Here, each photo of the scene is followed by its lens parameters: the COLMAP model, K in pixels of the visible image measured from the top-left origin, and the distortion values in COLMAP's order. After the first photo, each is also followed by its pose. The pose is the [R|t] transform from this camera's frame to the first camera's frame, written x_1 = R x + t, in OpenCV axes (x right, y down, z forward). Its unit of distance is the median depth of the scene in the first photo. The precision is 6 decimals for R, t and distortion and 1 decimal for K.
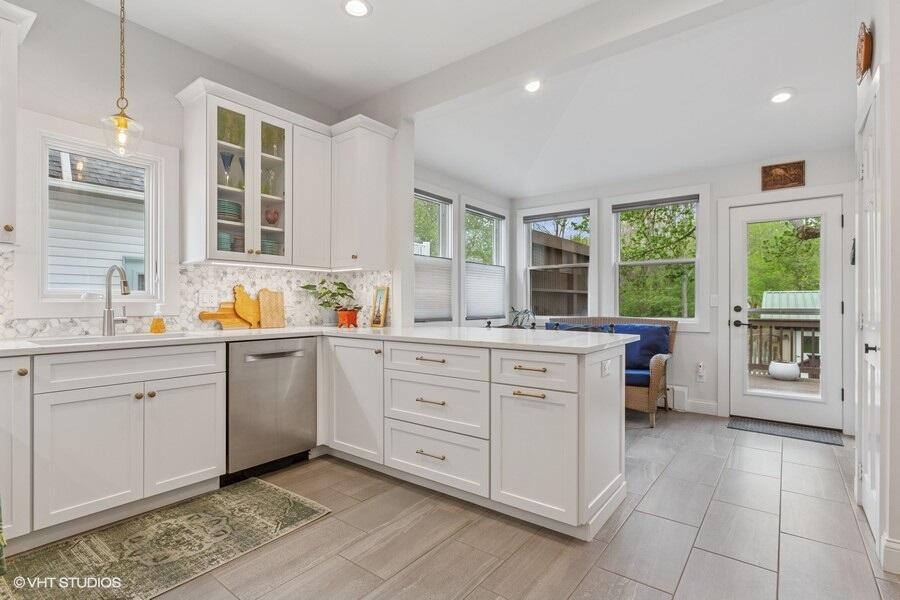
lens RADIAL K [[441.7, 0, 450.0], [0, 441.7, 300.0], [0, 0, 1]] dist [-0.001368, 0.007282]
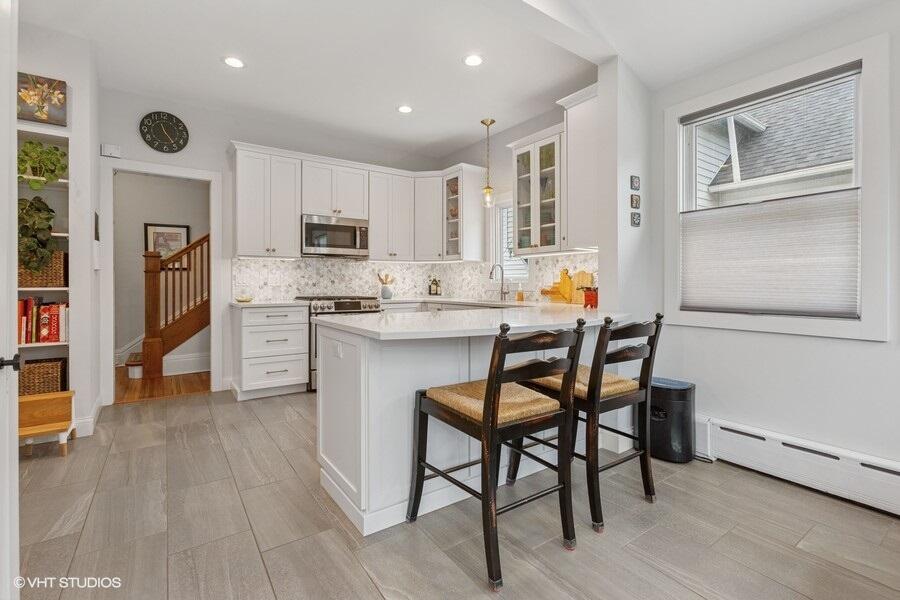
lens RADIAL K [[415.0, 0, 449.2], [0, 415.0, 283.9], [0, 0, 1]] dist [0.000087, 0.000585]
pose [[-0.302088, -0.000303, -0.953280, 0.903983], [0.007020, 0.999972, -0.002543, 0.011250], [0.953254, -0.007460, -0.302078, 1.183523]]
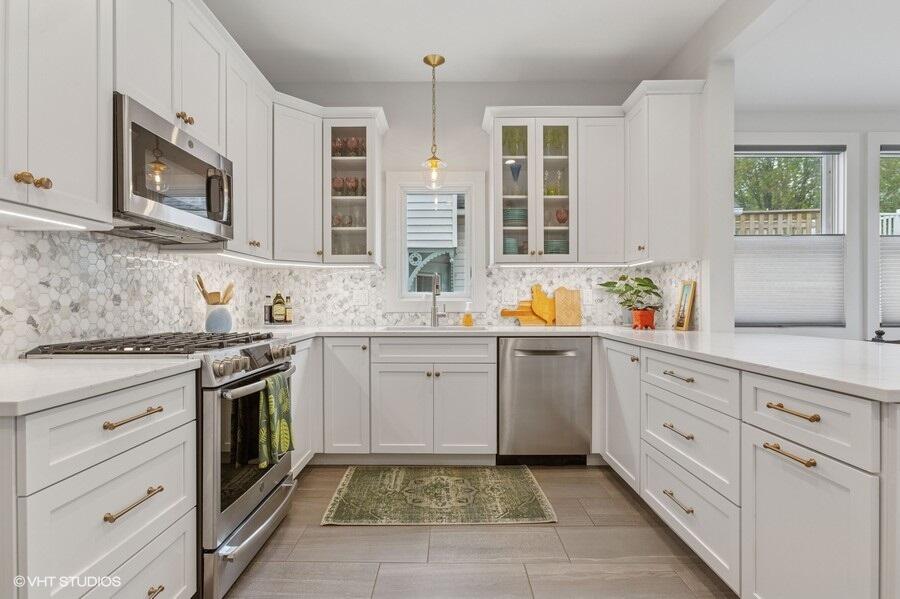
lens RADIAL K [[444.3, 0, 446.1], [0, 444.3, 302.6], [0, 0, 1]] dist [-0.005710, 0.000486]
pose [[0.608258, 0.001330, -0.793738, 0.275612], [0.008094, 0.999936, 0.007878, -0.000665], [0.793698, -0.011217, 0.608209, 0.193240]]
